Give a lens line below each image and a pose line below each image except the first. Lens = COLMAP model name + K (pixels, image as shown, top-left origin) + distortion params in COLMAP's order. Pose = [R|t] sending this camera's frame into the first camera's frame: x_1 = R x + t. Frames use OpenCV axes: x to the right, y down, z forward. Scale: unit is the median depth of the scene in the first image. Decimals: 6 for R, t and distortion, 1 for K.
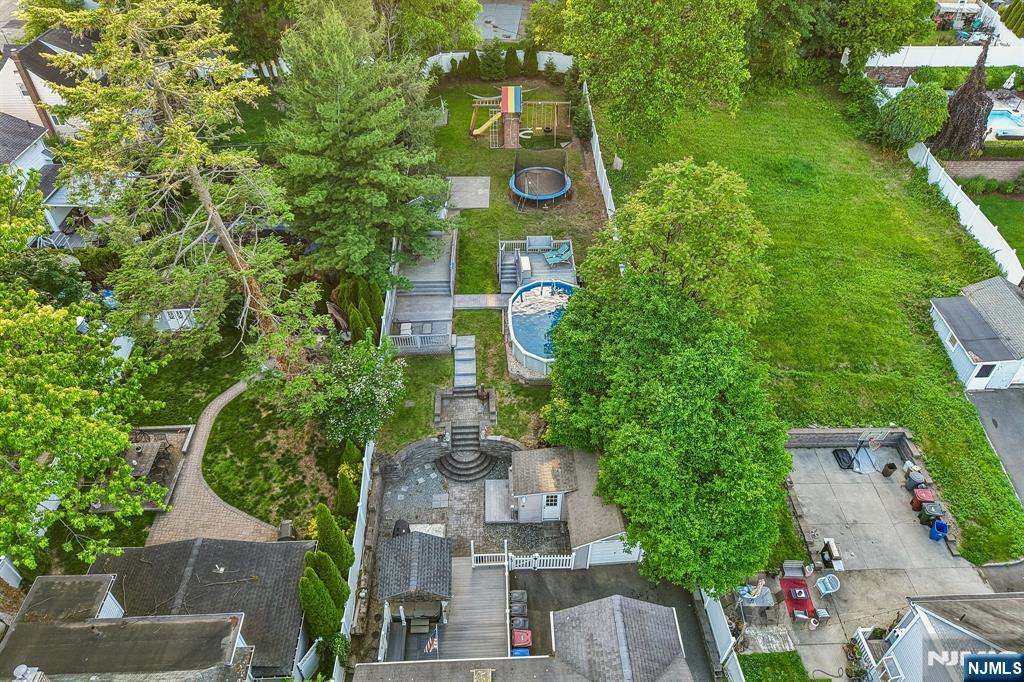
lens RADIAL K [[686.8, 0, 512.0], [0, 686.8, 341.0], [0, 0, 1]] dist [0.002967, -0.006331]
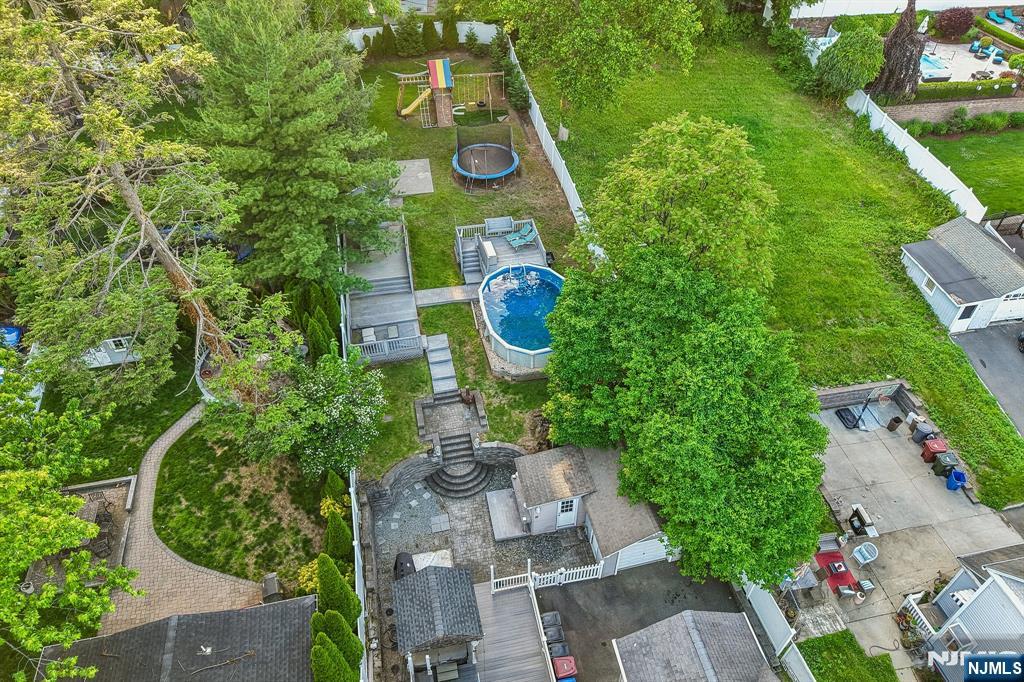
lens RADIAL K [[686.8, 0, 512.0], [0, 686.8, 341.0], [0, 0, 1]] dist [0.002967, -0.006331]
pose [[0.985867, -0.112473, 0.124160, -0.091493], [0.109732, 0.993546, 0.028723, -0.016427], [-0.126589, -0.014693, 0.991846, 0.101986]]
